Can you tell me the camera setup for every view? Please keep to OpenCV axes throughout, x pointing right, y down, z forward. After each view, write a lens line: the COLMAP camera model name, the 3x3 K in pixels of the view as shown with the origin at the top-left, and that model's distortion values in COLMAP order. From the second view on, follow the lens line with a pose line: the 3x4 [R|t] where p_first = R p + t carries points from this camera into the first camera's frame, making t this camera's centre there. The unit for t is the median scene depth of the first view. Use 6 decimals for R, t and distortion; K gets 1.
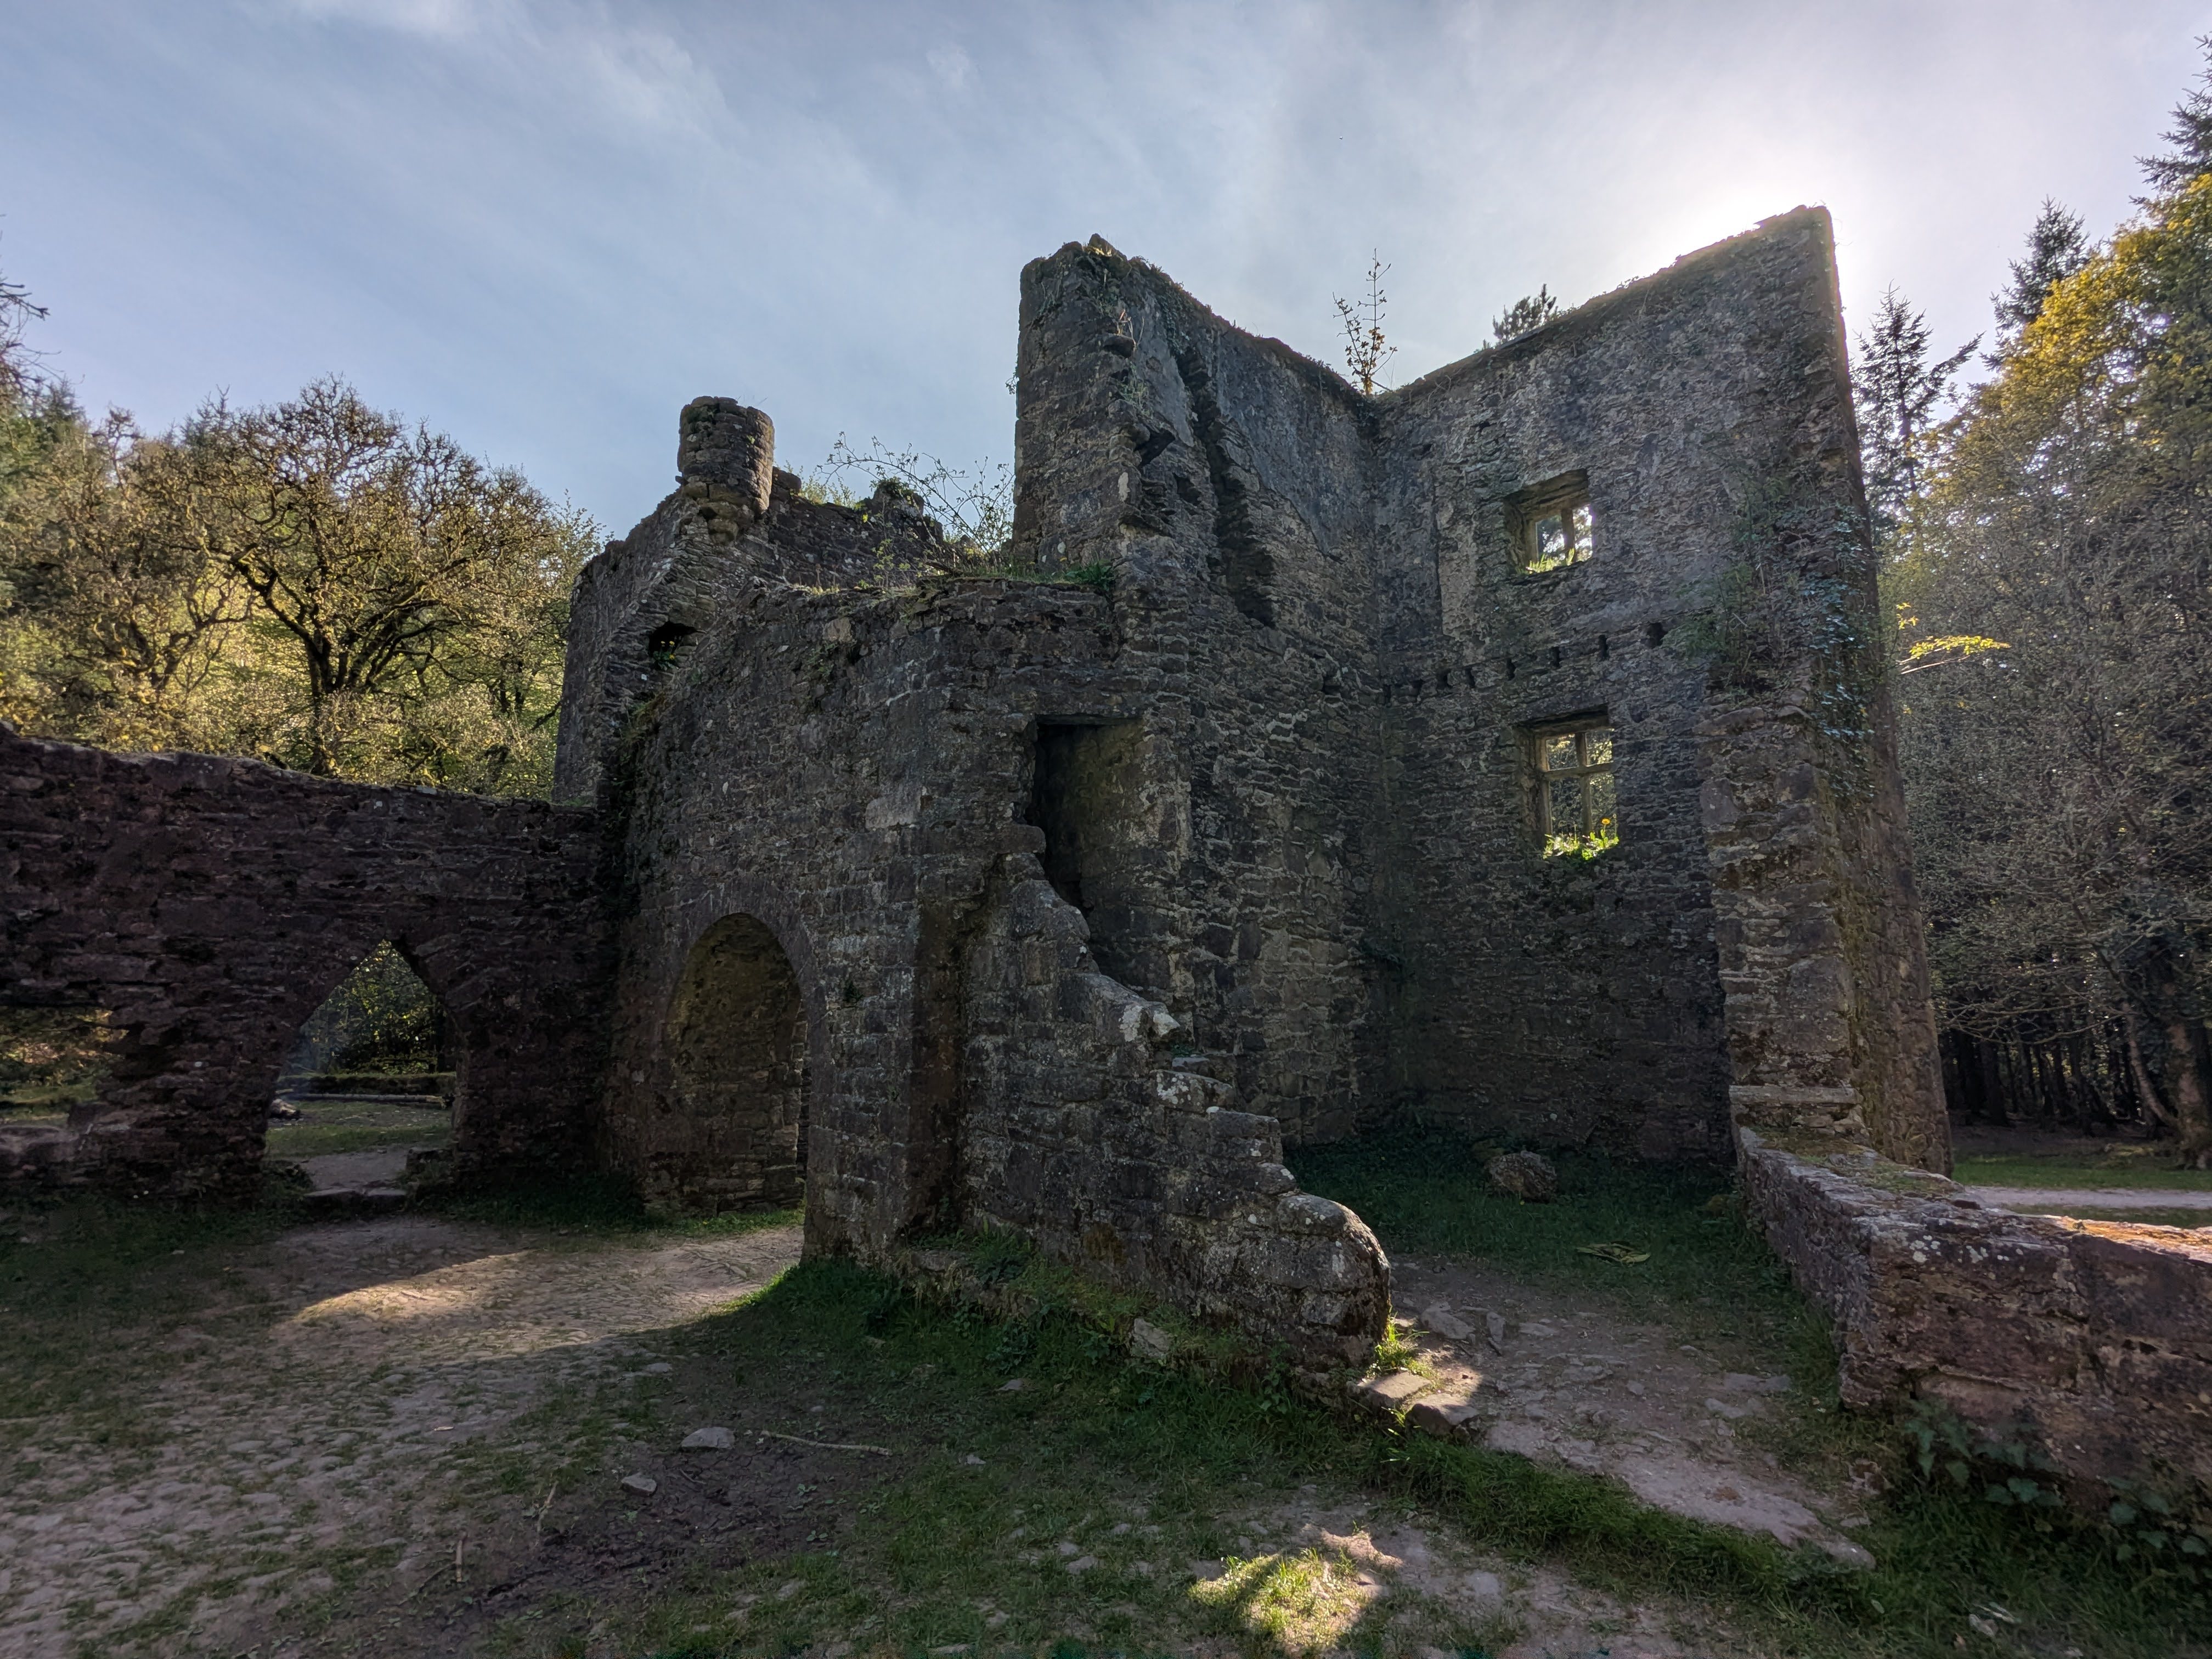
lens RADIAL K [[1014.3, 0, 1106.0], [0, 1014.3, 829.5], [0, 0, 1]] dist [0.001198, 0.000107]
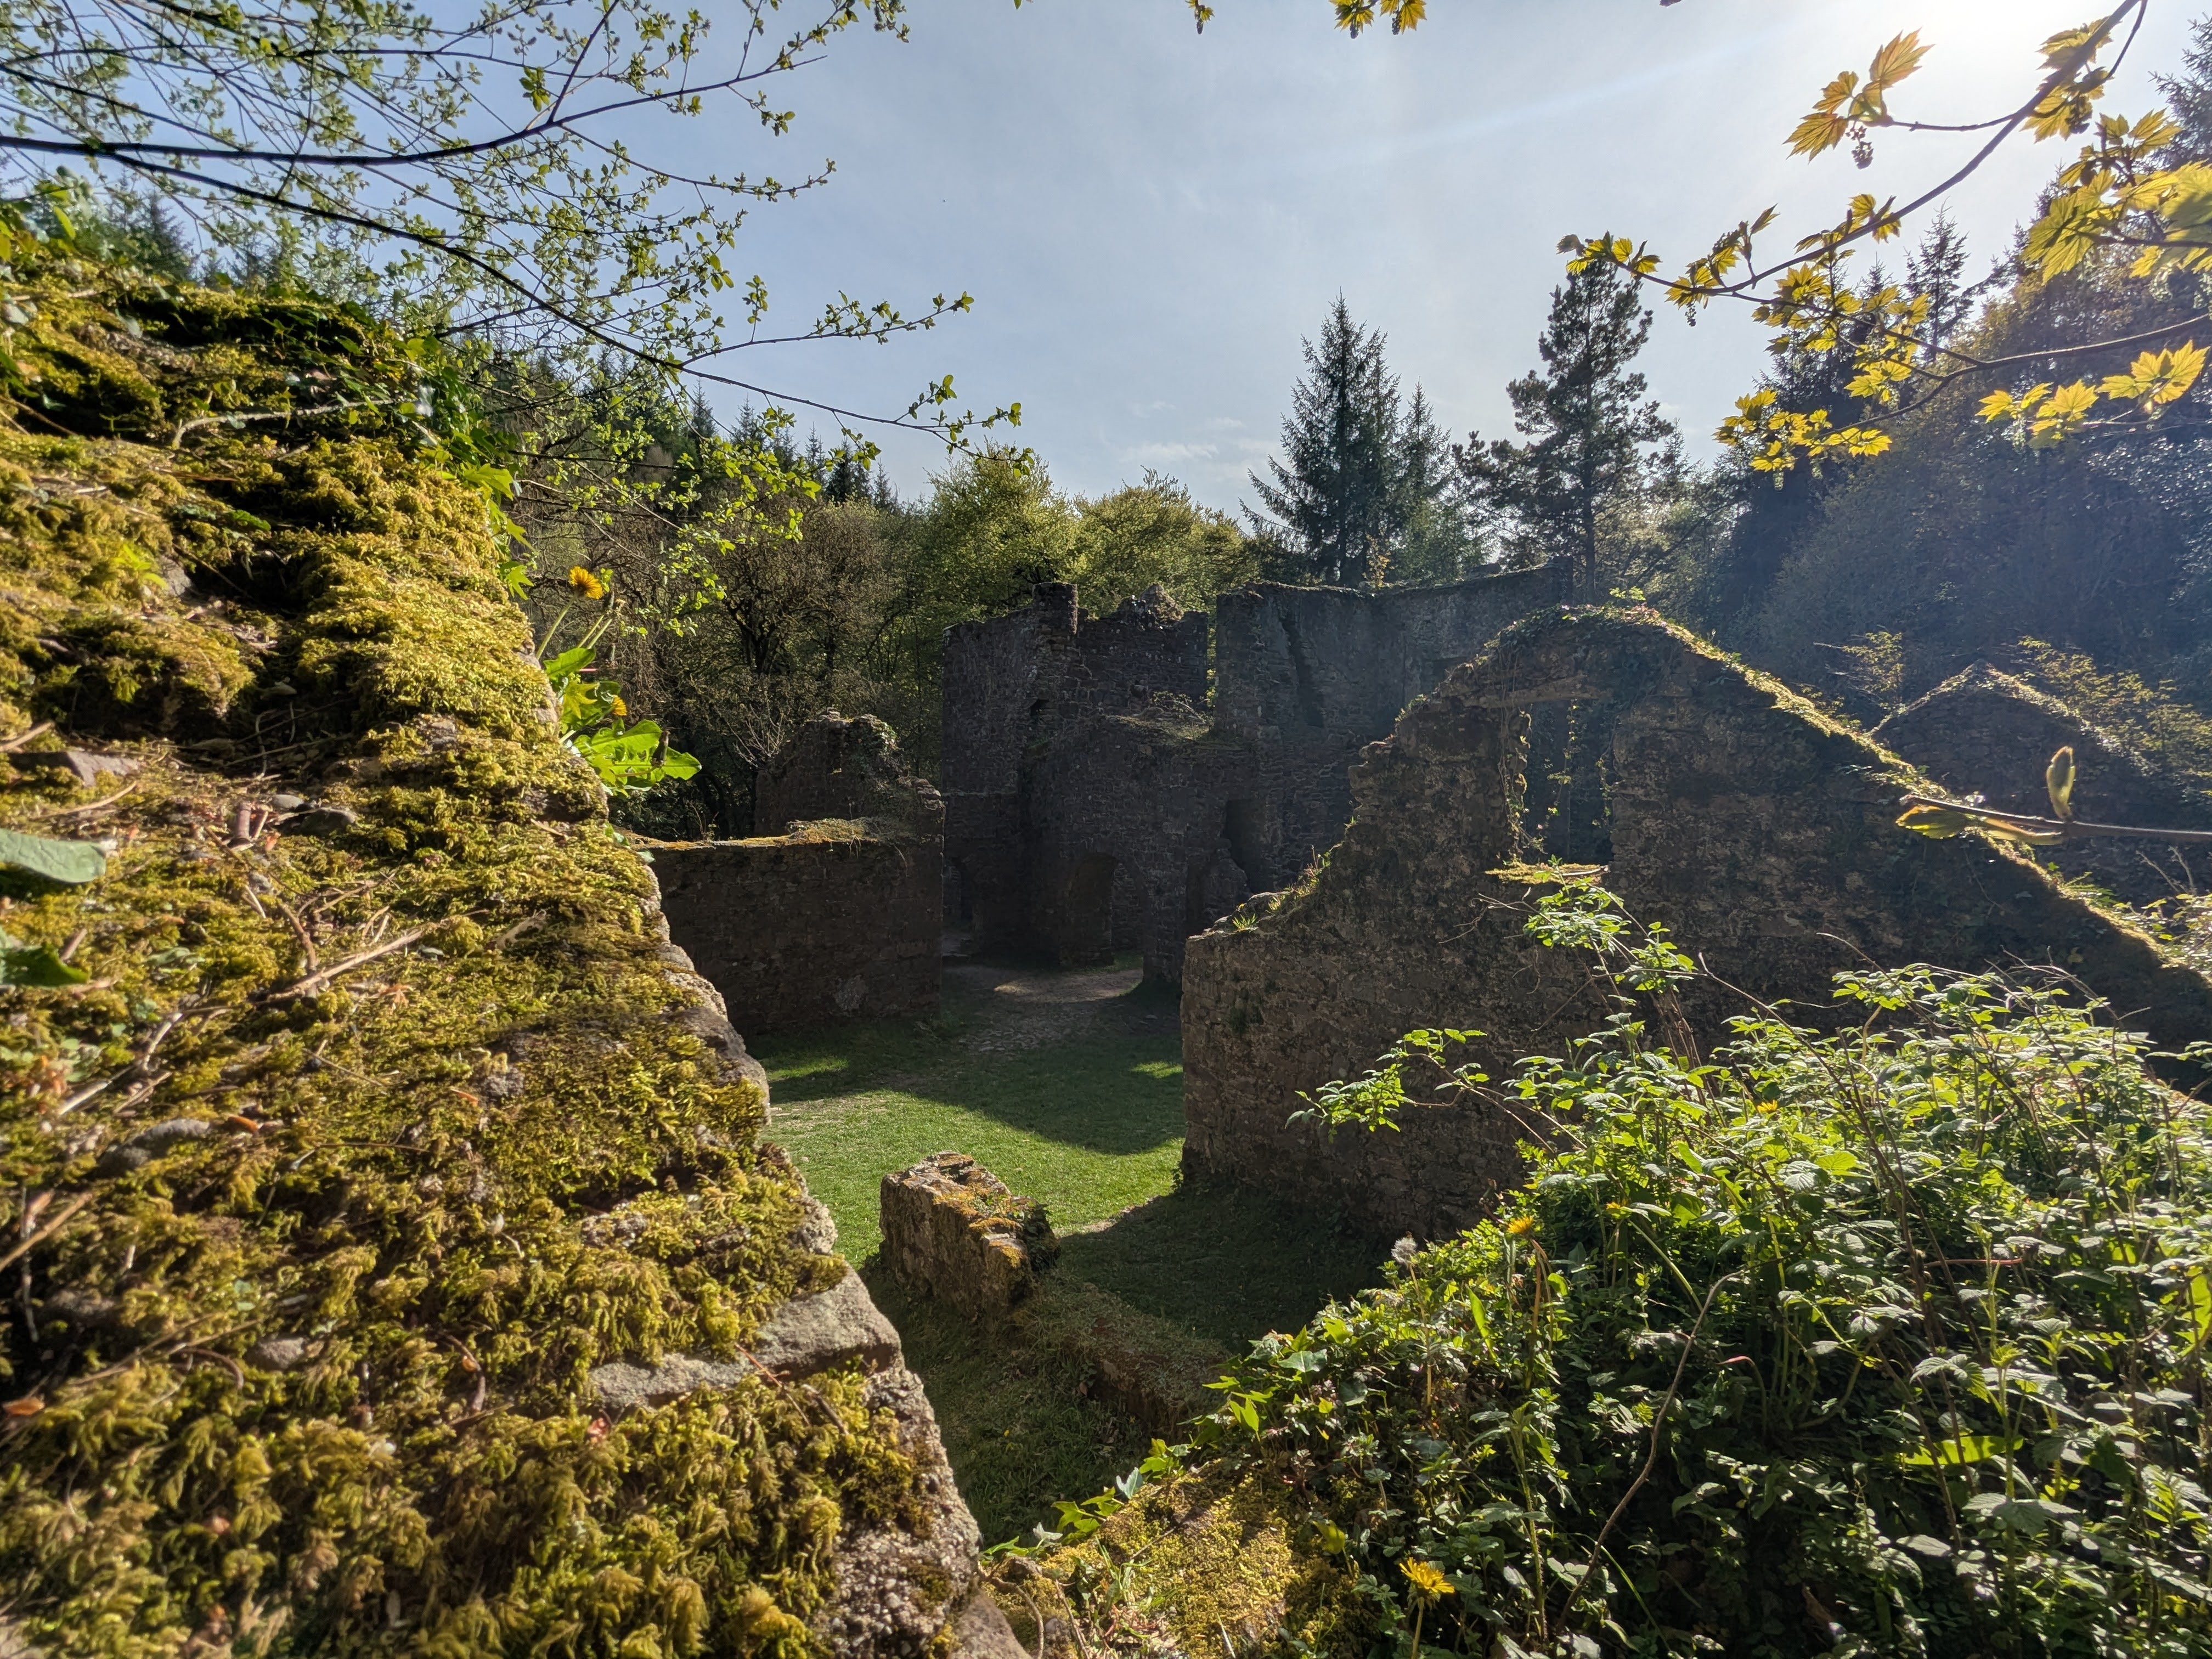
lens RADIAL K [[1014.3, 0, 1106.0], [0, 1014.3, 829.5], [0, 0, 1]] dist [0.001198, 0.000107]
pose [[0.993440, 0.001450, -0.114345, -0.059126], [0.022573, 0.977758, 0.208518, -0.452974], [0.112104, -0.209731, 0.971311, -1.306980]]
